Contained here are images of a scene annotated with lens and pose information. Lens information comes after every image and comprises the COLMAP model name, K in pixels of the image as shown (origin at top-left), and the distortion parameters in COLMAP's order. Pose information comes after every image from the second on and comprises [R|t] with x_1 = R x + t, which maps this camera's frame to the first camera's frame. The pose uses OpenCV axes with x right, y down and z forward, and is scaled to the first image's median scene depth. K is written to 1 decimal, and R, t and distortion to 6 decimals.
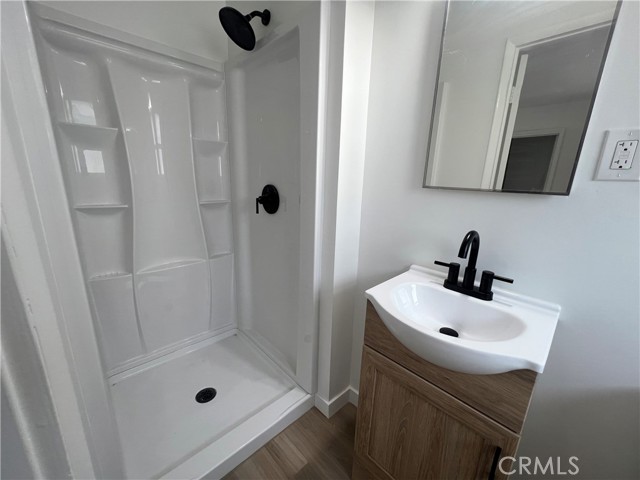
lens RADIAL K [[257.4, 0, 318.5], [0, 257.4, 242.7], [0, 0, 1]] dist [-0.001348, -0.000215]
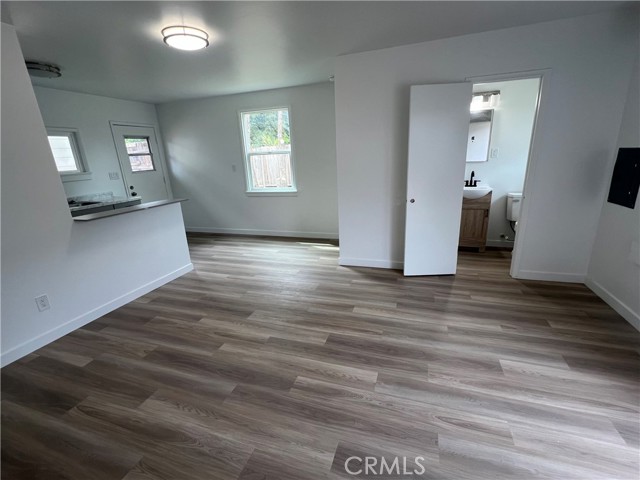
lens RADIAL K [[284.5, 0, 320.0], [0, 284.5, 240.0], [0, 0, 1]] dist [-0.001323, -0.000107]
pose [[0.883913, -0.202871, 0.421356, -3.912227], [0.186815, 0.979169, 0.079544, 0.227837], [-0.428716, 0.008406, 0.903400, -2.232507]]
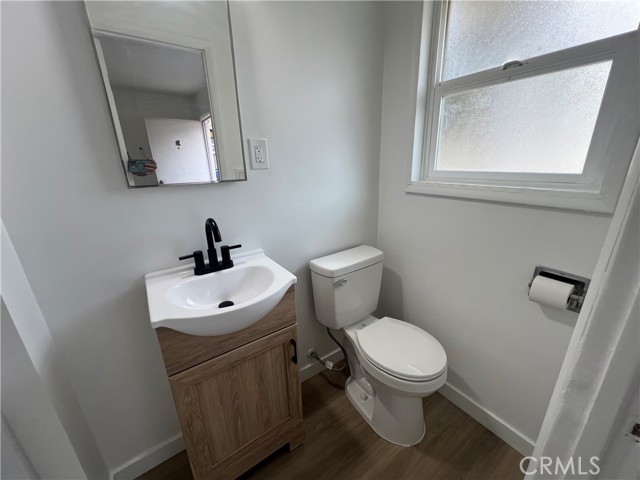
lens RADIAL K [[257.4, 0, 318.5], [0, 257.4, 242.7], [0, 0, 1]] dist [-0.001348, -0.000215]
pose [[0.143715, -0.336874, 0.930517, -0.439494], [0.274481, 0.916956, 0.289572, -0.140446], [-0.950792, 0.213794, 0.224246, 0.265488]]
